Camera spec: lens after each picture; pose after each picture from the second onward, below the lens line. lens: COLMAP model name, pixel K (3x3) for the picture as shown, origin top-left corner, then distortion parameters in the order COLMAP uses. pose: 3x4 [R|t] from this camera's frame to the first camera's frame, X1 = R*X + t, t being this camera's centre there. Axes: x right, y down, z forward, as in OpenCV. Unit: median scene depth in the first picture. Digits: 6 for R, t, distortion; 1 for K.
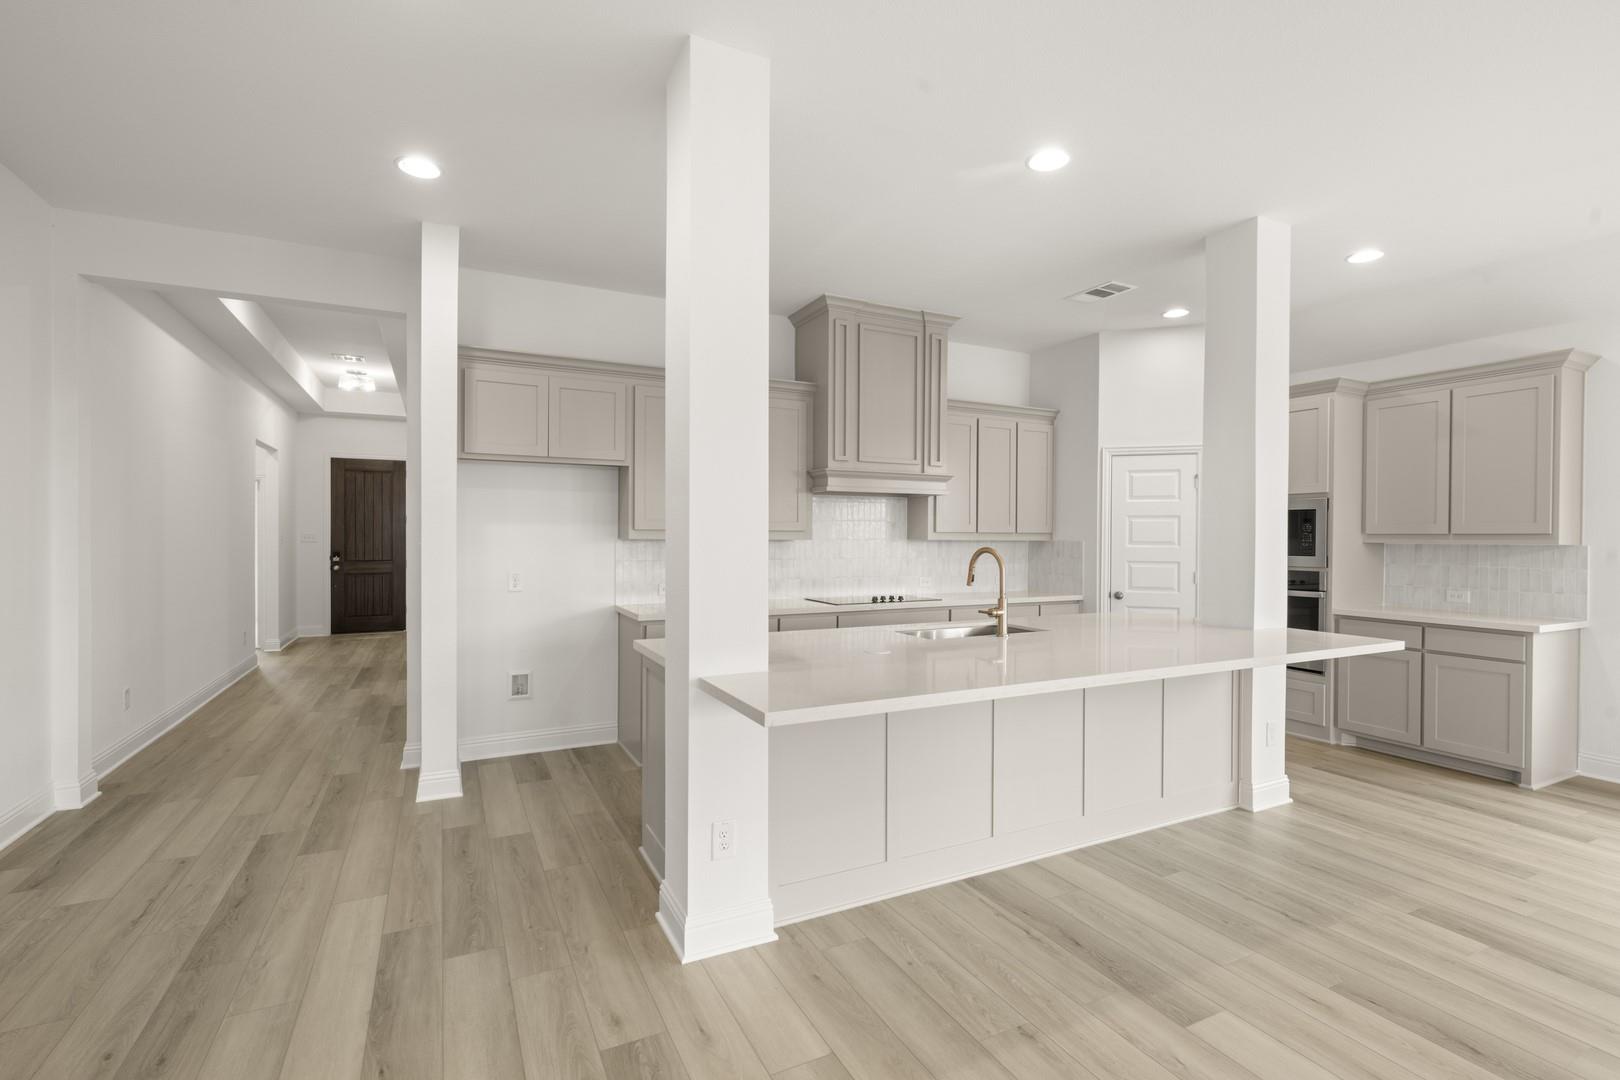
lens RADIAL K [[722.5, 0, 805.6], [0, 722.5, 553.3], [0, 0, 1]] dist [0.001269, 0.001269]
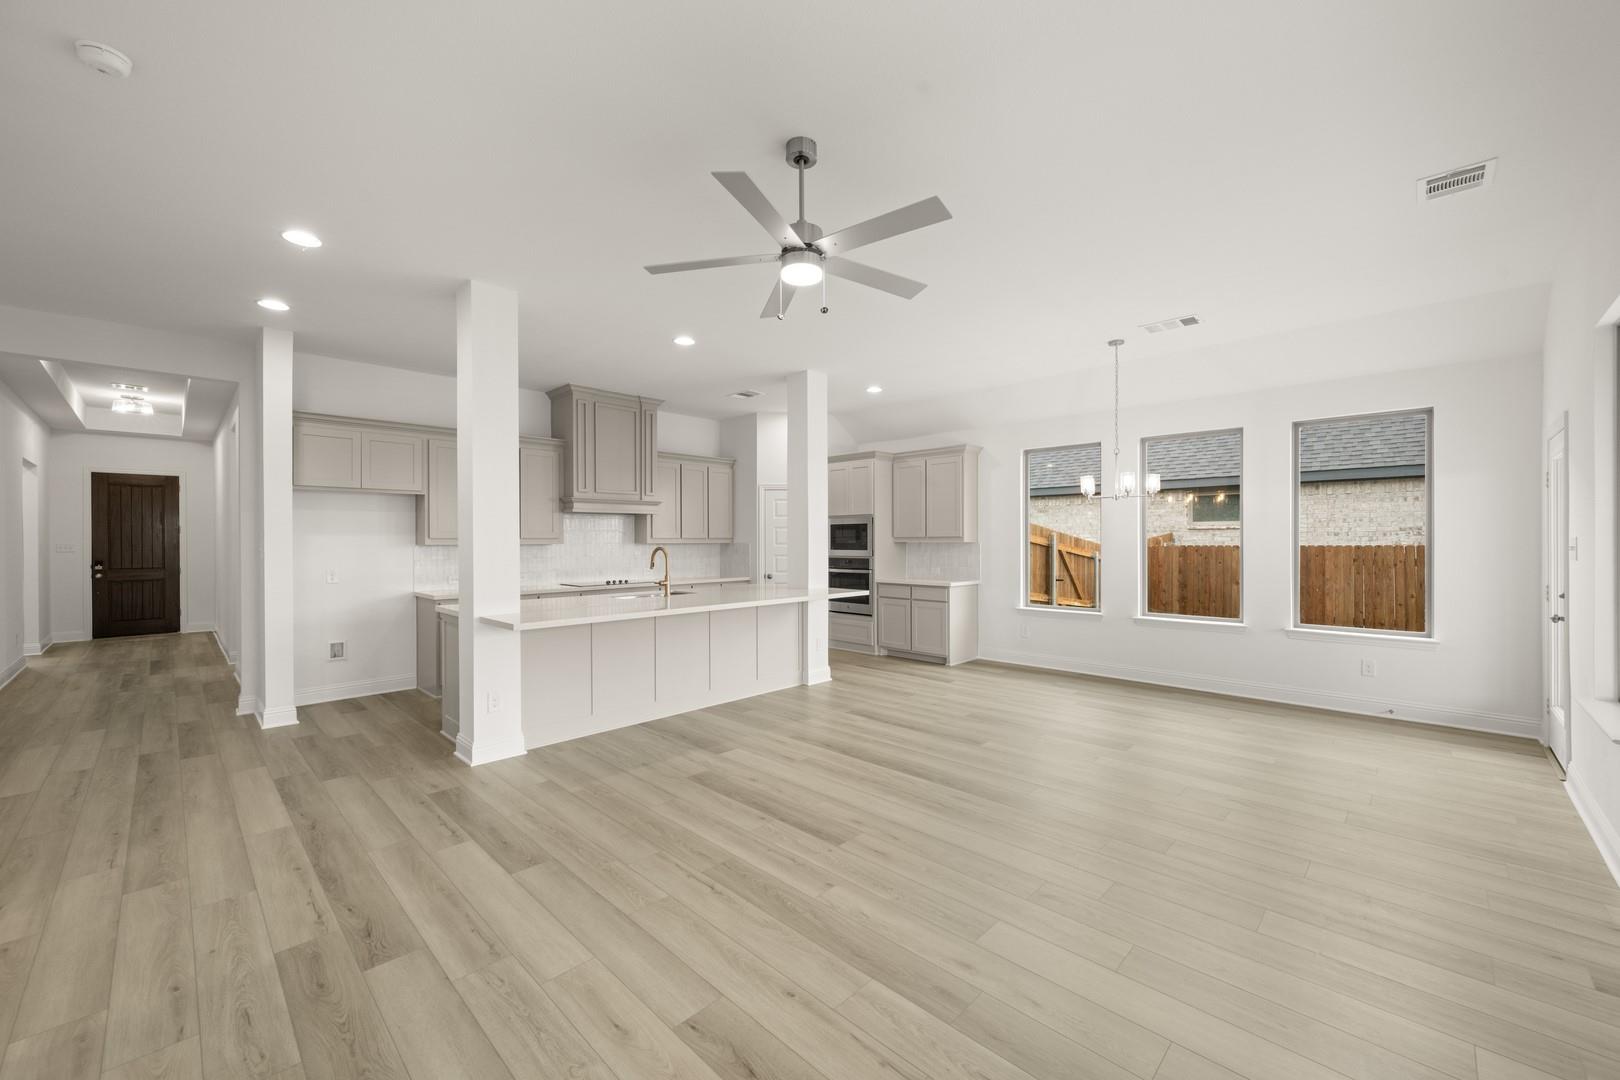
lens RADIAL K [[635.0, 0, 808.6], [0, 635.0, 543.0], [0, 0, 1]] dist [-0.002022, 0.000761]
pose [[0.945032, -0.010854, 0.326797, 0.066959], [0.017480, 0.999697, -0.017345, 0.012278], [-0.326510, 0.022104, 0.944935, -0.456521]]
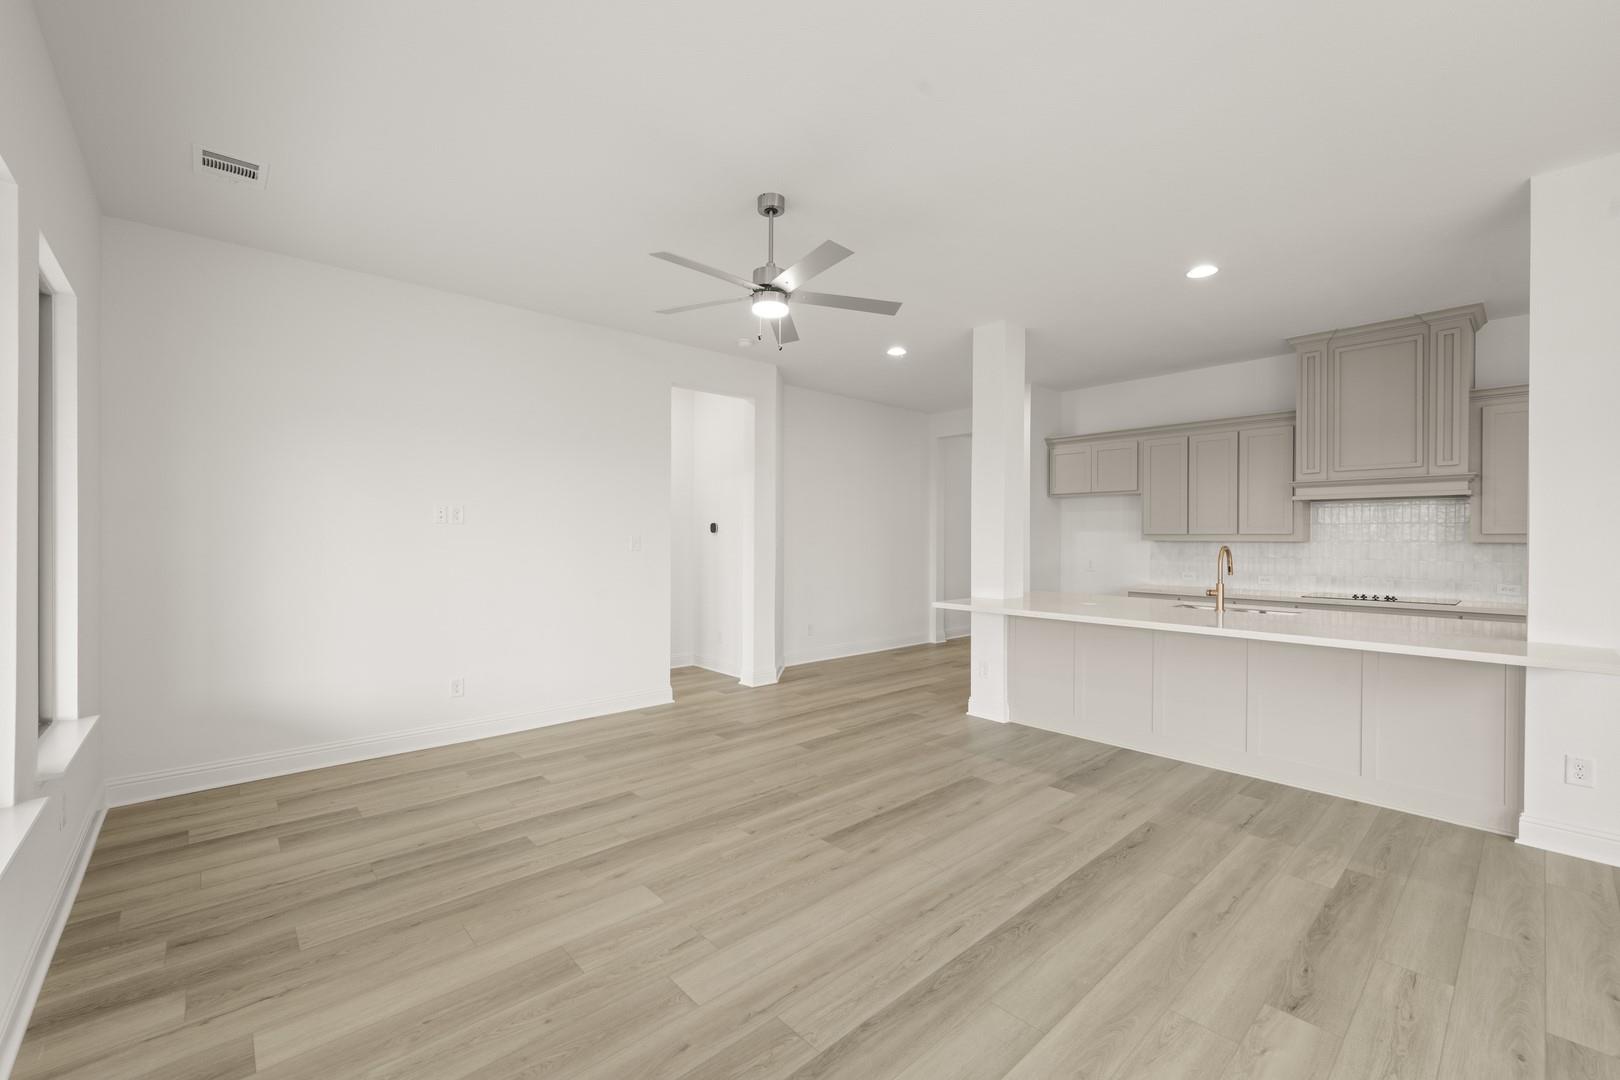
lens RADIAL K [[663.2, 0, 813.7], [0, 663.2, 540.5], [0, 0, 1]] dist [-0.002404, 0.001202]
pose [[0.272783, 0.001202, -0.962075, 0.943617], [-0.025155, 0.999666, -0.005884, 0.007024], [0.961747, 0.025806, 0.272722, -0.056675]]
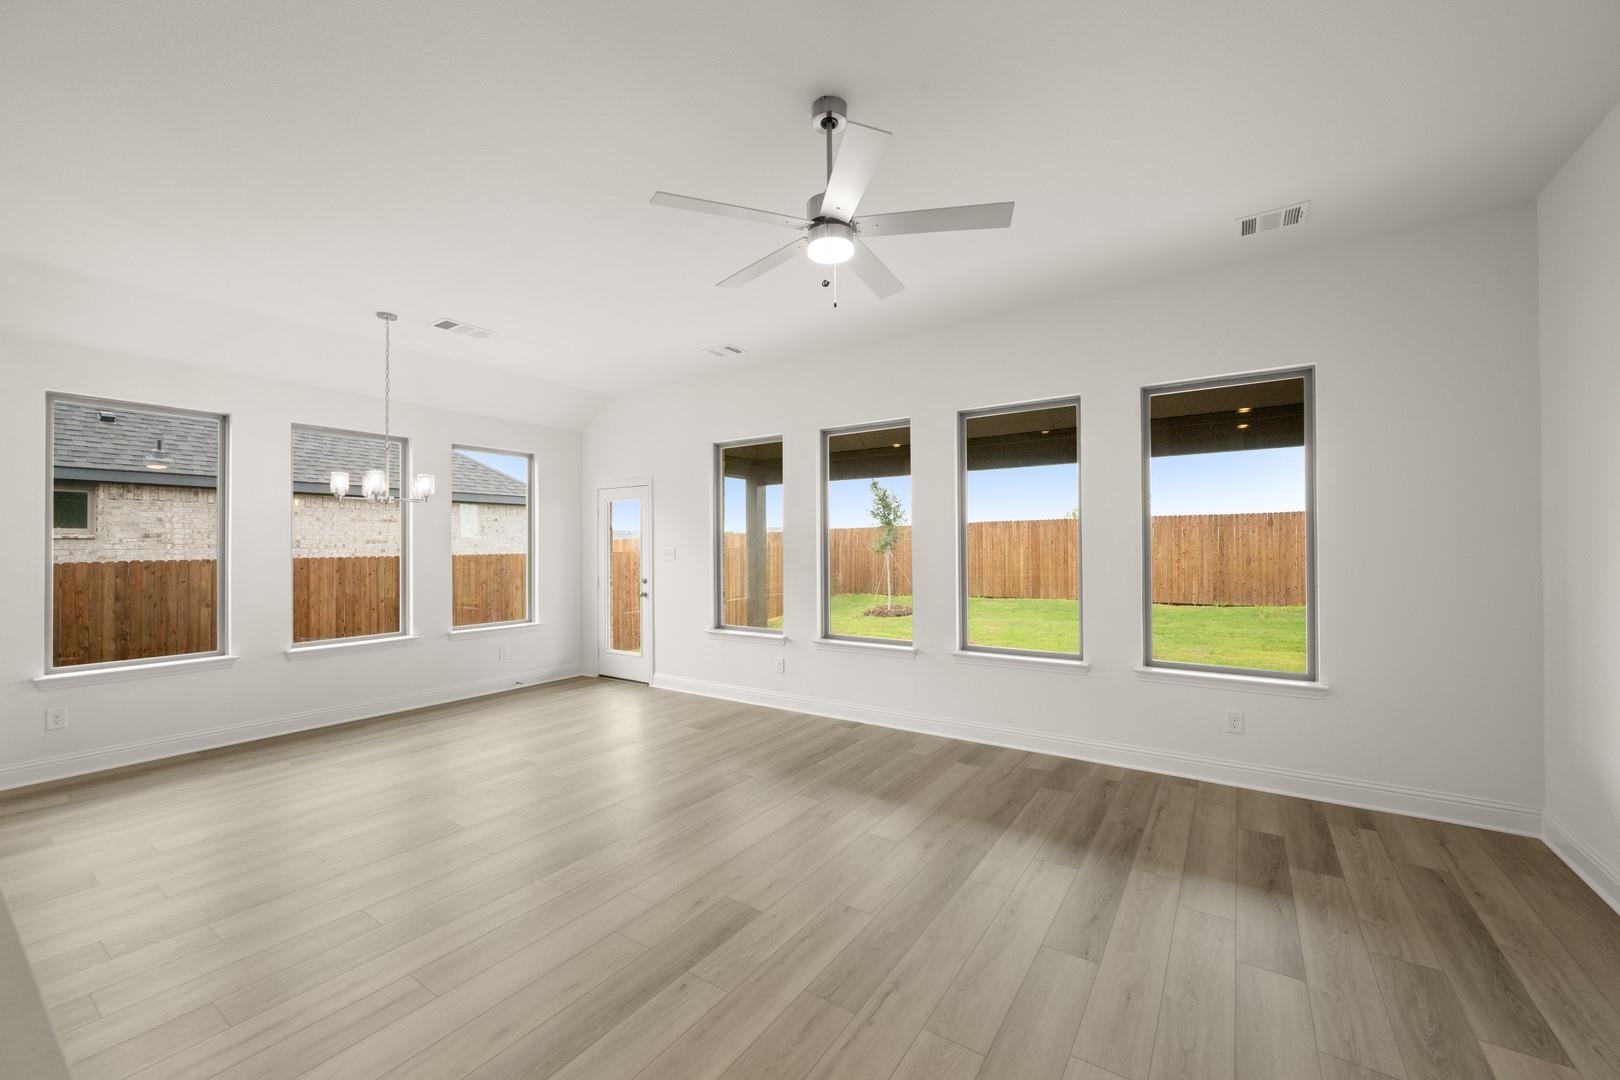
lens RADIAL K [[635.0, 0, 821.3], [0, 635.0, 540.2], [0, 0, 1]] dist [-0.002022, 0.000761]
pose [[-0.498733, 0.006180, 0.866734, -0.190909], [0.025696, 0.999640, 0.007658, -0.010587], [-0.866375, 0.026091, -0.498712, 0.356584]]
